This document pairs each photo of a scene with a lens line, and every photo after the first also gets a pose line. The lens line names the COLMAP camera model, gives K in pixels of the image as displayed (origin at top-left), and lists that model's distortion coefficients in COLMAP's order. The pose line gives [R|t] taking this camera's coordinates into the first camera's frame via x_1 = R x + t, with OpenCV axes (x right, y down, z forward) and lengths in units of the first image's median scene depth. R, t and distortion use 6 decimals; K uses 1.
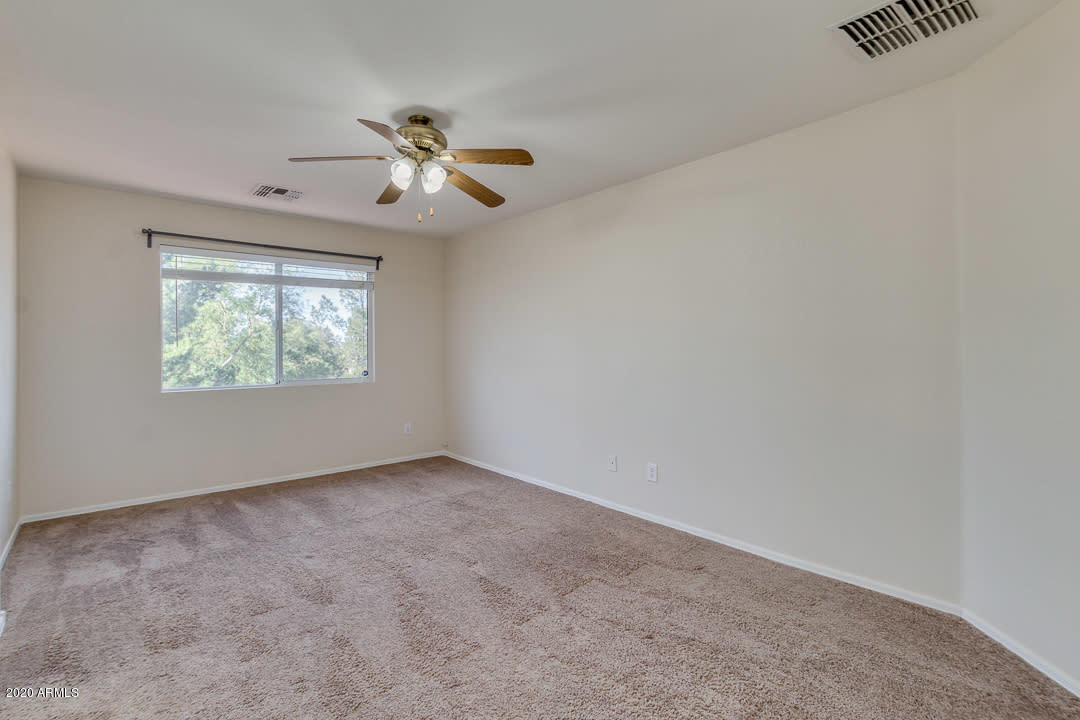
lens RADIAL K [[492.2, 0, 538.3], [0, 492.2, 357.3], [0, 0, 1]] dist [0.005818, 0.000013]
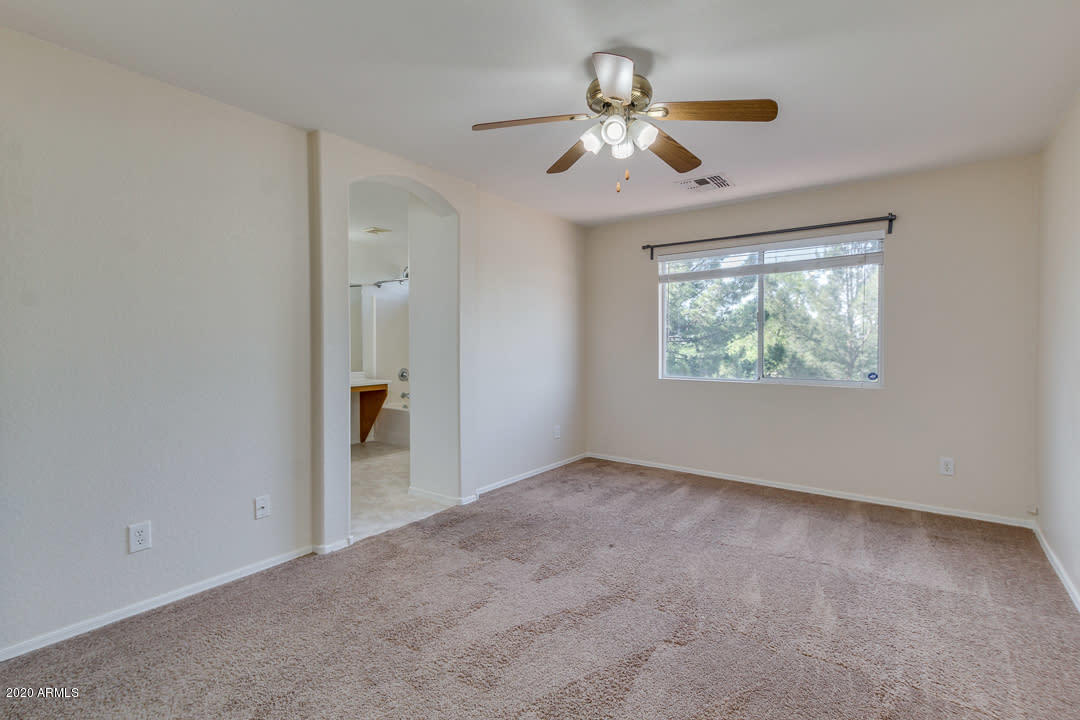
lens RADIAL K [[509.2, 0, 537.1], [0, 509.2, 342.5], [0, 0, 1]] dist [0.000430, 0.000025]
pose [[0.213359, 0.010134, -0.976921, 0.389910], [-0.019380, 0.999793, 0.006139, -0.016749], [0.976782, 0.017623, 0.213511, 0.446948]]
